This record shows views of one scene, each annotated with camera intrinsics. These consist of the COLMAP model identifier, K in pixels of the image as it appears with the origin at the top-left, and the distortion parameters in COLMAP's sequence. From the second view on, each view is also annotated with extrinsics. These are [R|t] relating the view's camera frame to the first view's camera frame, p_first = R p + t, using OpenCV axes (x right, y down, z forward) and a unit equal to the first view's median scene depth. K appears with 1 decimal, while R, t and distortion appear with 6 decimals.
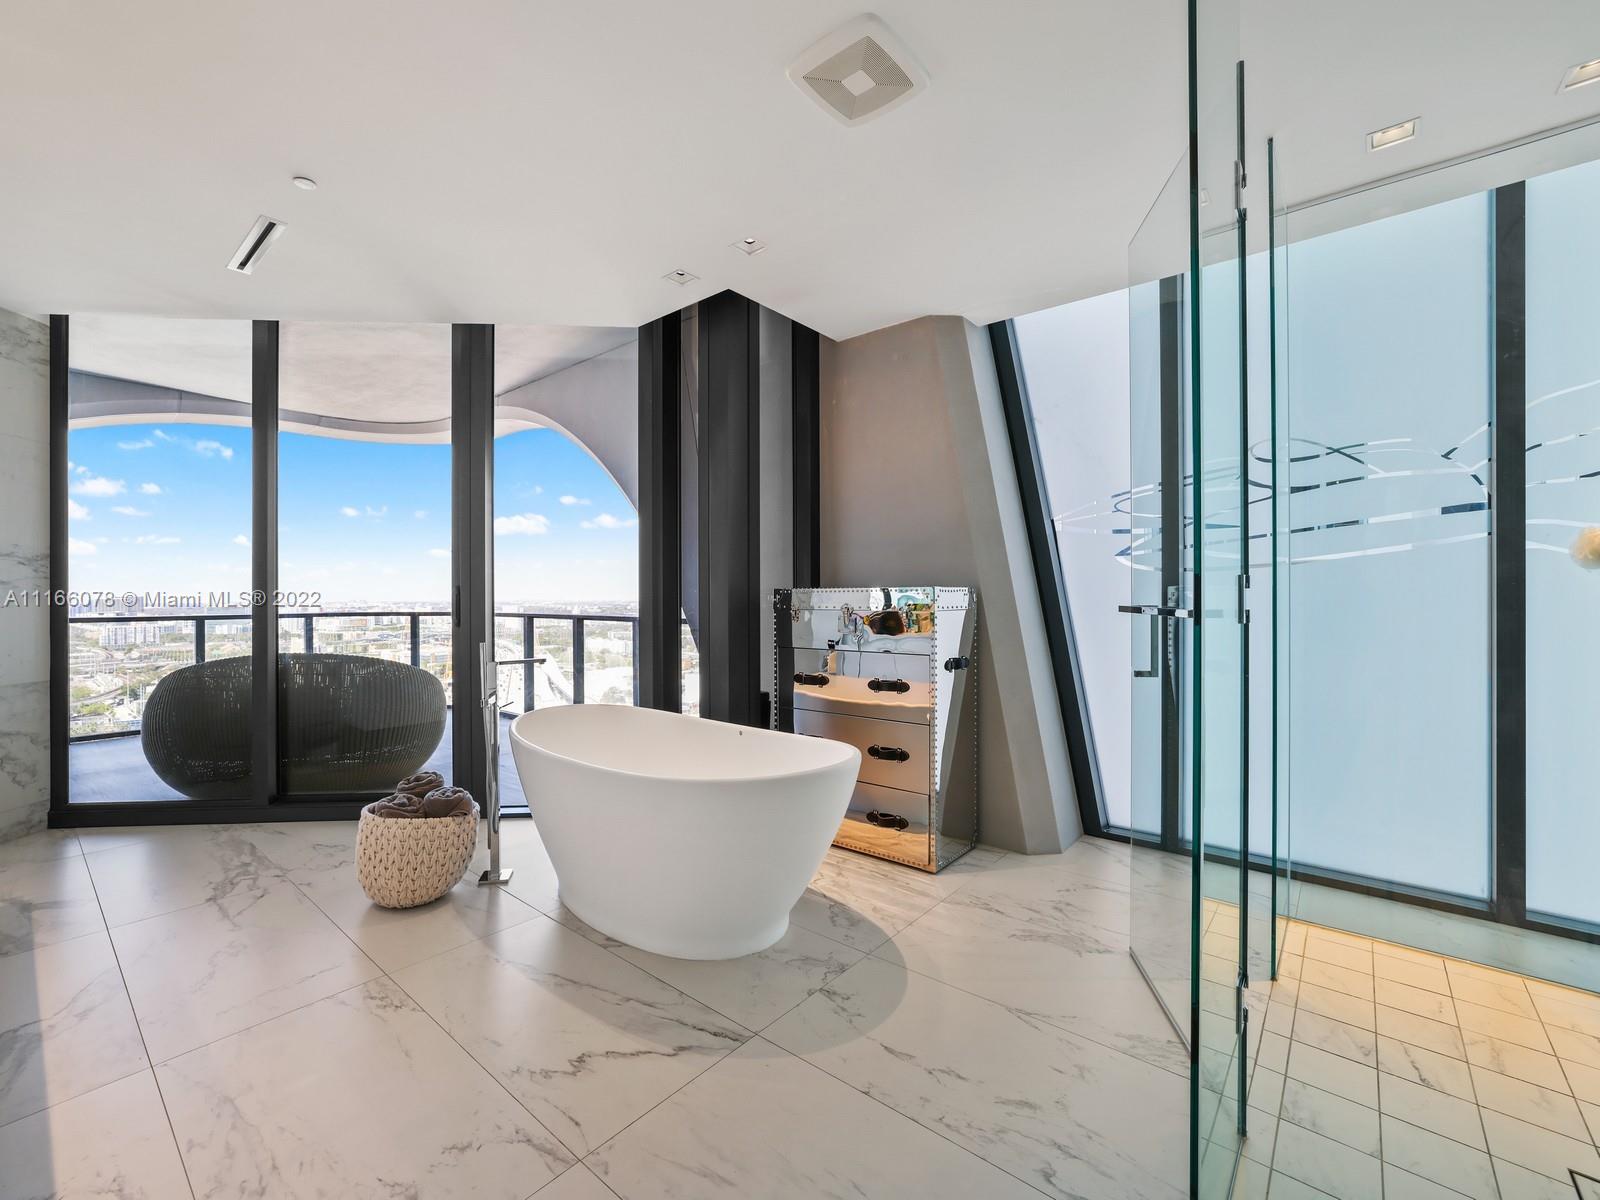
lens RADIAL K [[681.8, 0, 798.9], [0, 681.8, 593.8], [0, 0, 1]] dist [-0.035805, 0.010963]
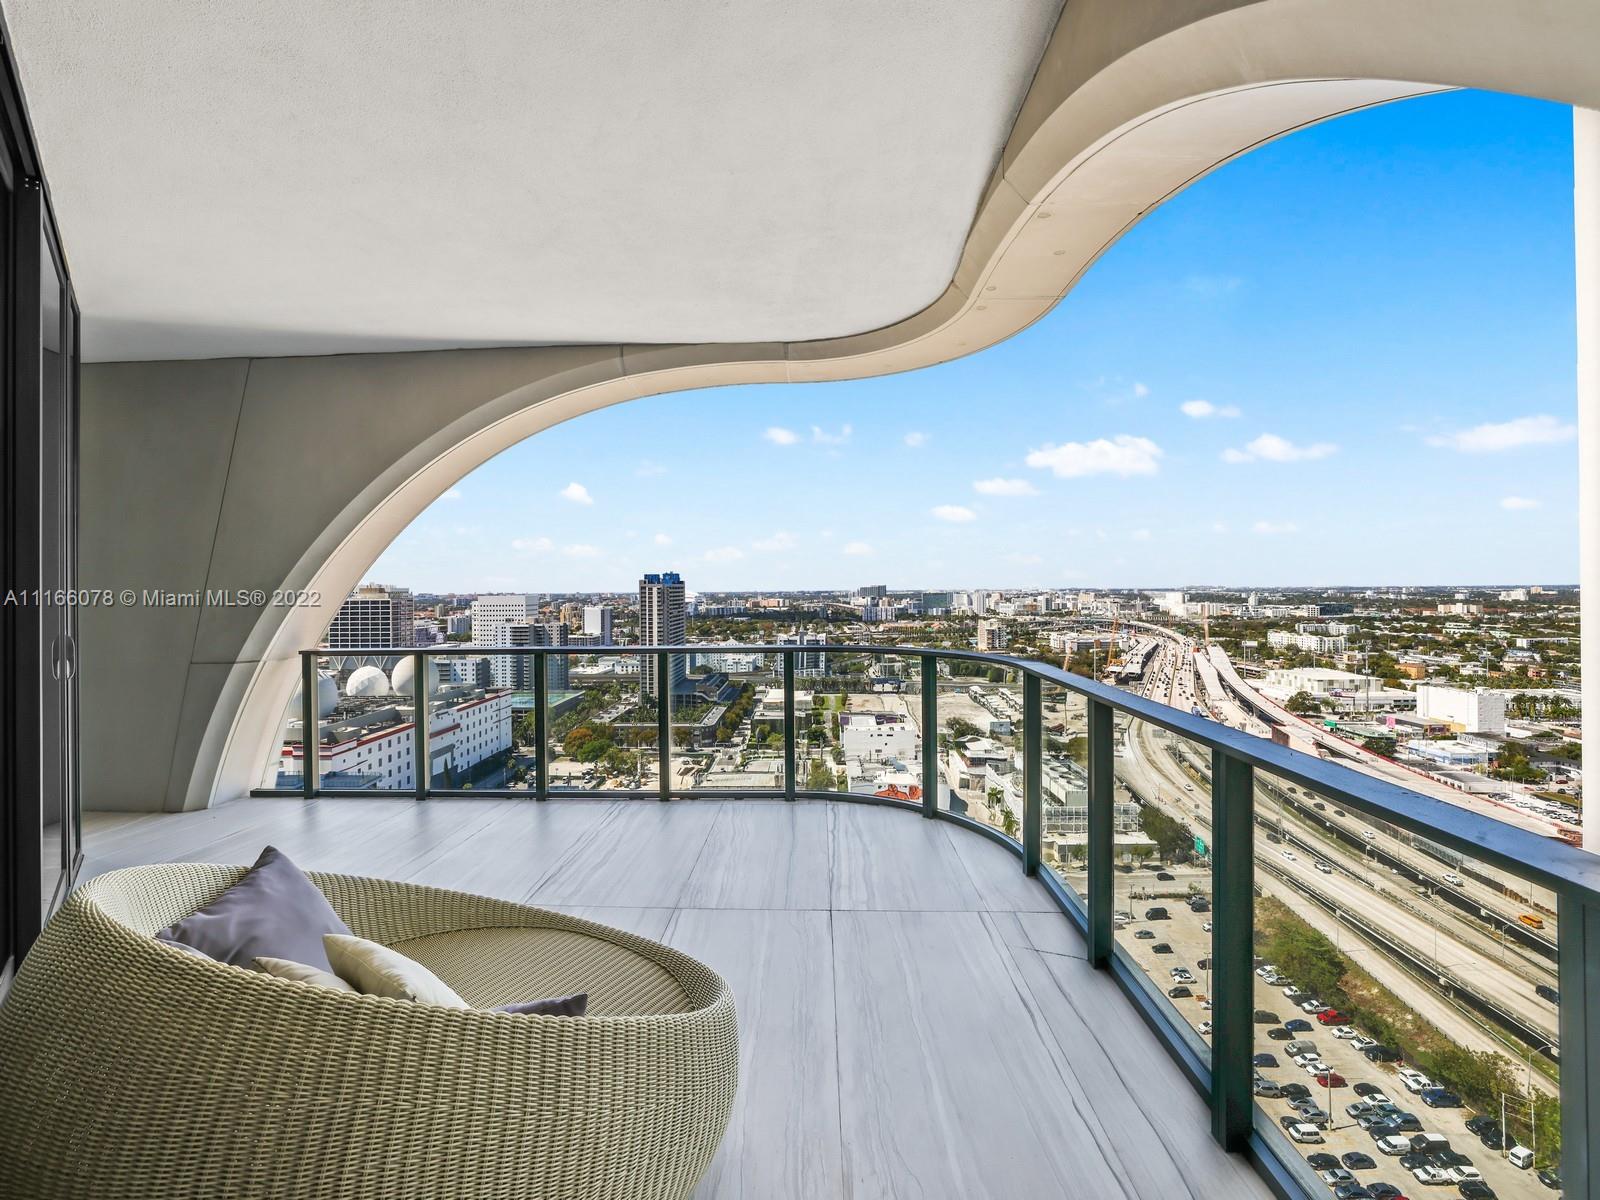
lens RADIAL K [[681.8, 0, 798.9], [0, 681.8, 593.8], [0, 0, 1]] dist [-0.035805, 0.010963]
pose [[0.610806, 0.002965, -0.791775, -0.067489], [0.011616, 0.999852, 0.012705, 0.012087], [0.791695, -0.016958, 0.610681, 0.302625]]
